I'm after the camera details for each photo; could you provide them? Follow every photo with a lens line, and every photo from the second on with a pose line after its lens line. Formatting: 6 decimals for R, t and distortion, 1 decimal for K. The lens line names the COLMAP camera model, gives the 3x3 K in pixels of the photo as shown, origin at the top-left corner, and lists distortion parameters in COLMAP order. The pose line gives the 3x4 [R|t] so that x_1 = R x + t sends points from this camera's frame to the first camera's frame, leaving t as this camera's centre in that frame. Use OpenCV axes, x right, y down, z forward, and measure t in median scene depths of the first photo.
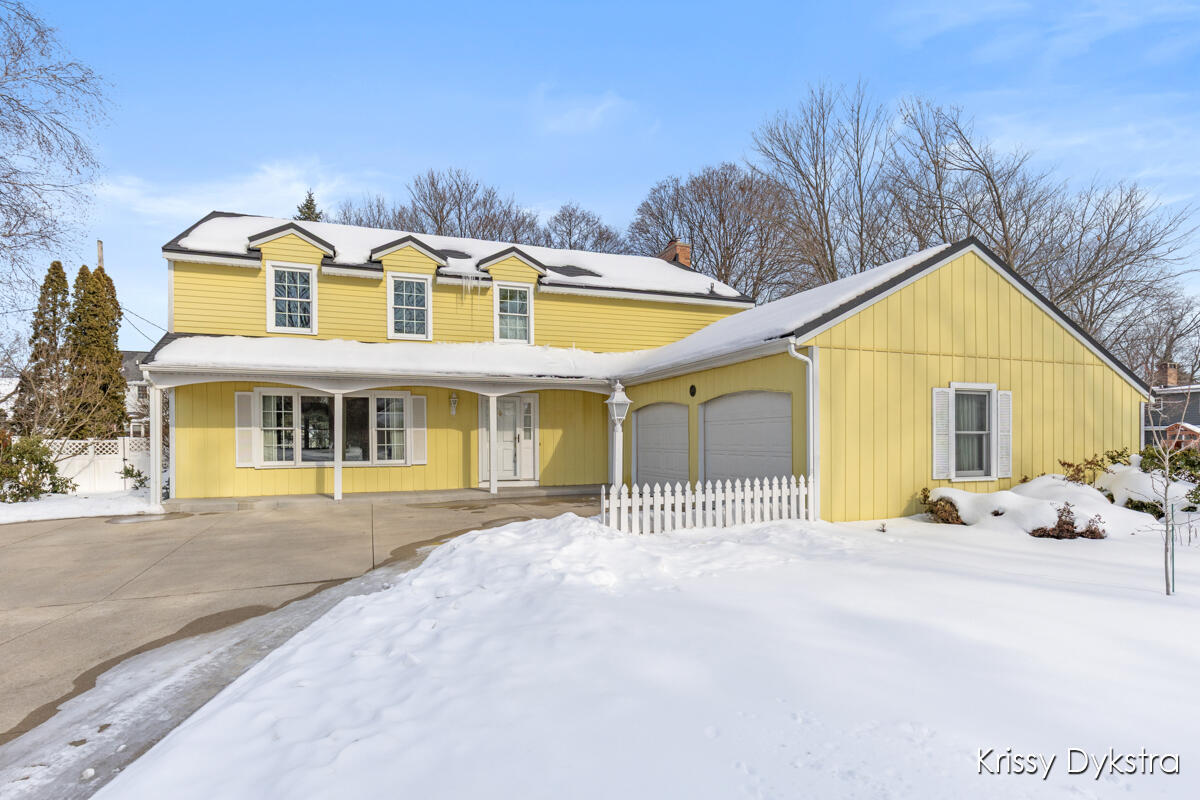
lens RADIAL K [[638.7, 0, 598.7], [0, 638.7, 431.9], [0, 0, 1]] dist [-0.002165, -0.000435]
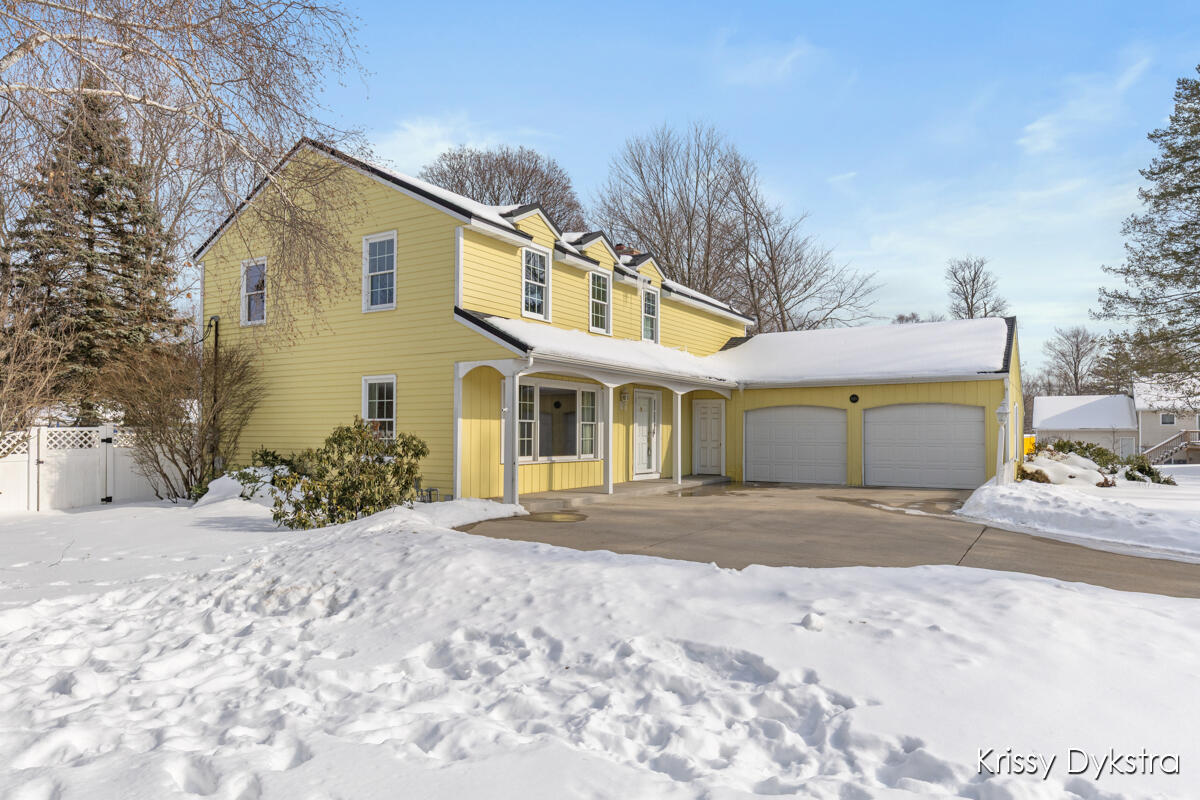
lens RADIAL K [[764.7, 0, 600.0], [0, 764.7, 400.0], [0, 0, 1]] dist [0.003641, 0.001440]
pose [[0.783769, 0.032693, 0.620192, -1.054641], [-0.012785, 0.999251, -0.036517, 0.002944], [-0.620921, 0.020692, 0.783600, 0.063307]]
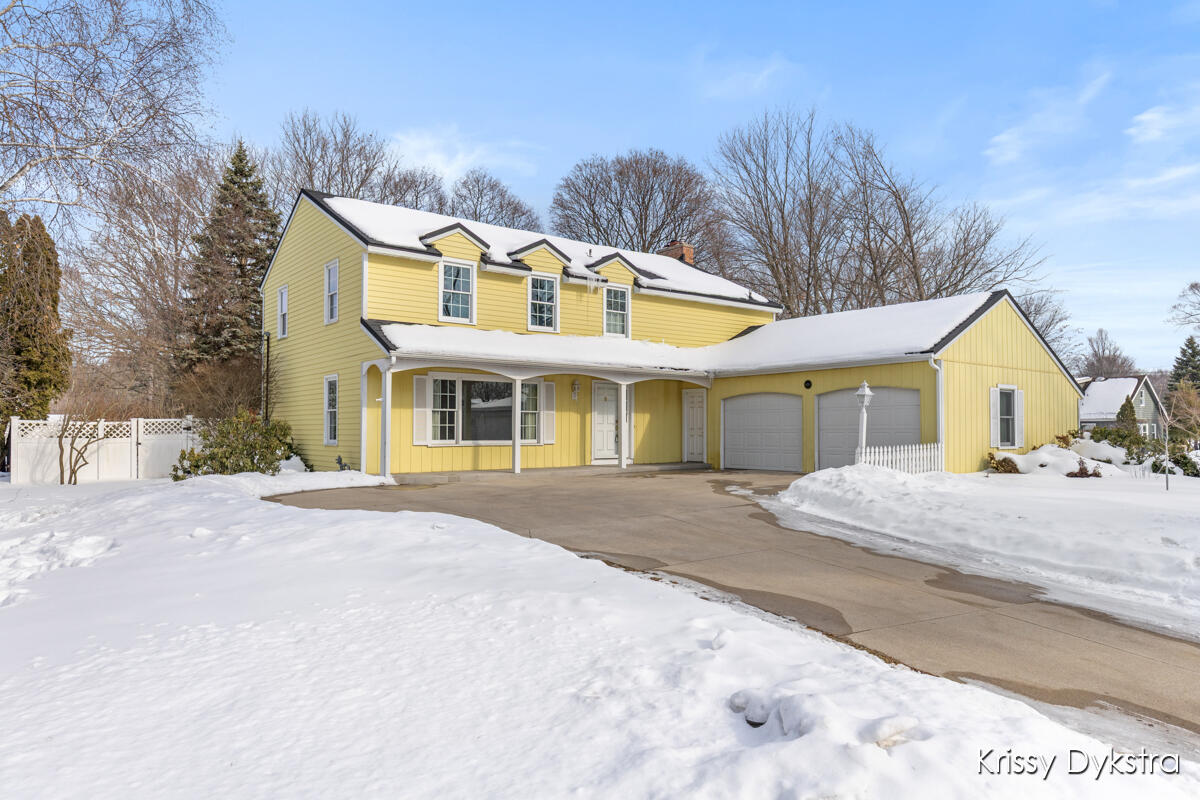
lens RADIAL K [[794.0, 0, 600.0], [0, 794.0, 400.0], [0, 0, 1]] dist [-0.002616, 0.000683]
pose [[0.952119, 0.015487, 0.305336, -0.633192], [-0.006356, 0.999503, -0.030877, 0.017096], [-0.305662, 0.027458, 0.951744, -0.350666]]
